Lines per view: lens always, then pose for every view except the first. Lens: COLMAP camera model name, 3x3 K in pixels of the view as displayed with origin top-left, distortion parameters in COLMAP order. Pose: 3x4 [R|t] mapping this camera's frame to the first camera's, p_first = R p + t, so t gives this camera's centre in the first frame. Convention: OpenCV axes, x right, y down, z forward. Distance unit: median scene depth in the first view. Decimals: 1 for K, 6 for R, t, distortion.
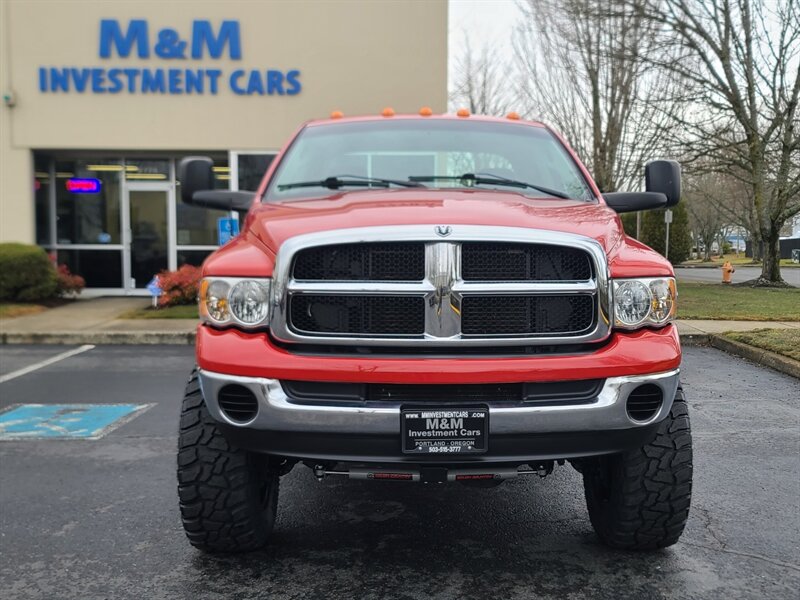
lens RADIAL K [[948.8, 0, 410.1], [0, 948.8, 300.1], [0, 0, 1]] dist [0.072711, -0.044924]
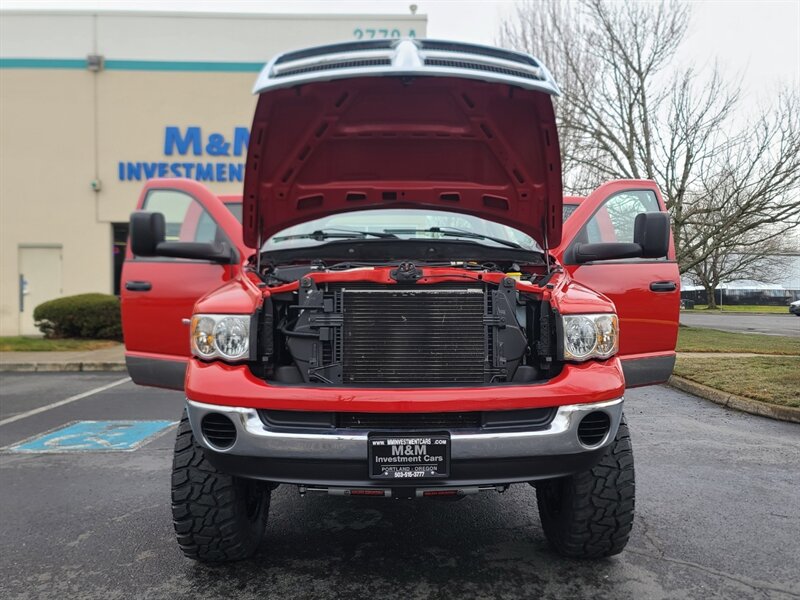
lens RADIAL K [[686.5, 0, 404.5], [0, 686.5, 302.3], [0, 0, 1]] dist [0.057855, -0.003284]
pose [[0.999991, -0.002036, 0.003675, 0.024530], [0.002215, 0.998772, -0.049500, 0.001933], [-0.003570, 0.049508, 0.998767, 0.186715]]
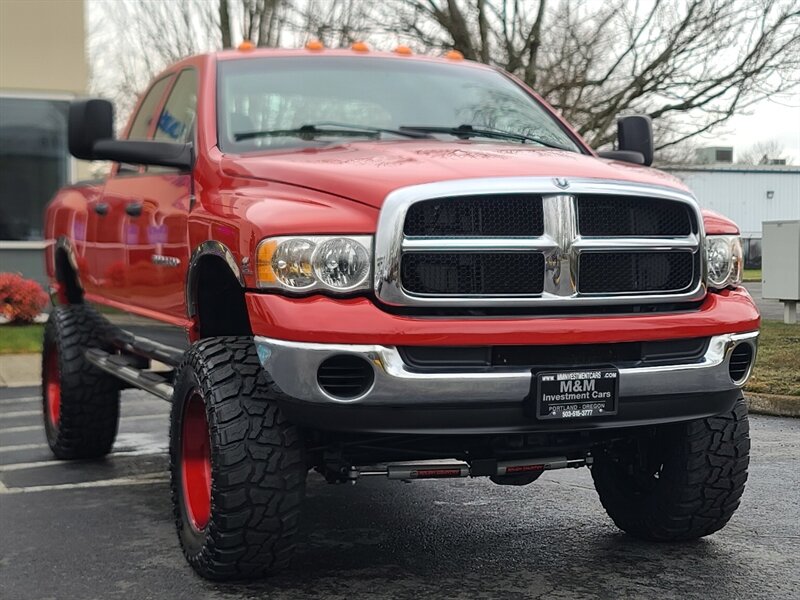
lens RADIAL K [[1595.6, 0, 400.0], [0, 1595.6, 300.0], [0, 0, 1]] dist [0.019536, -0.128924]
pose [[0.936805, -0.018095, 0.349384, -0.583277], [0.028669, 0.999273, -0.025119, 0.068323], [-0.348676, 0.033548, 0.936643, -0.363661]]
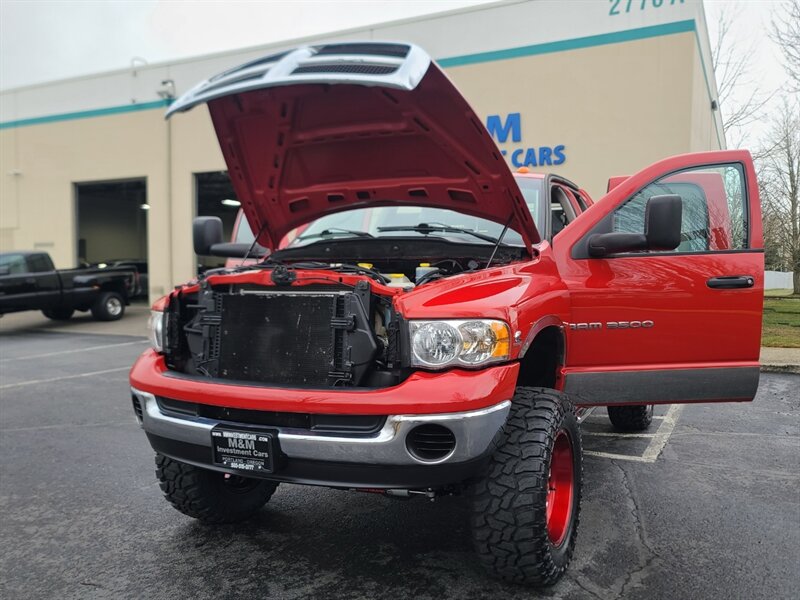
lens RADIAL K [[686.5, 0, 404.5], [0, 686.5, 302.3], [0, 0, 1]] dist [0.057855, -0.003284]
pose [[0.889017, 0.015579, -0.457608, 0.503927], [-0.025974, 0.999528, -0.016433, -0.026752], [0.457136, 0.026495, 0.889002, 0.297701]]
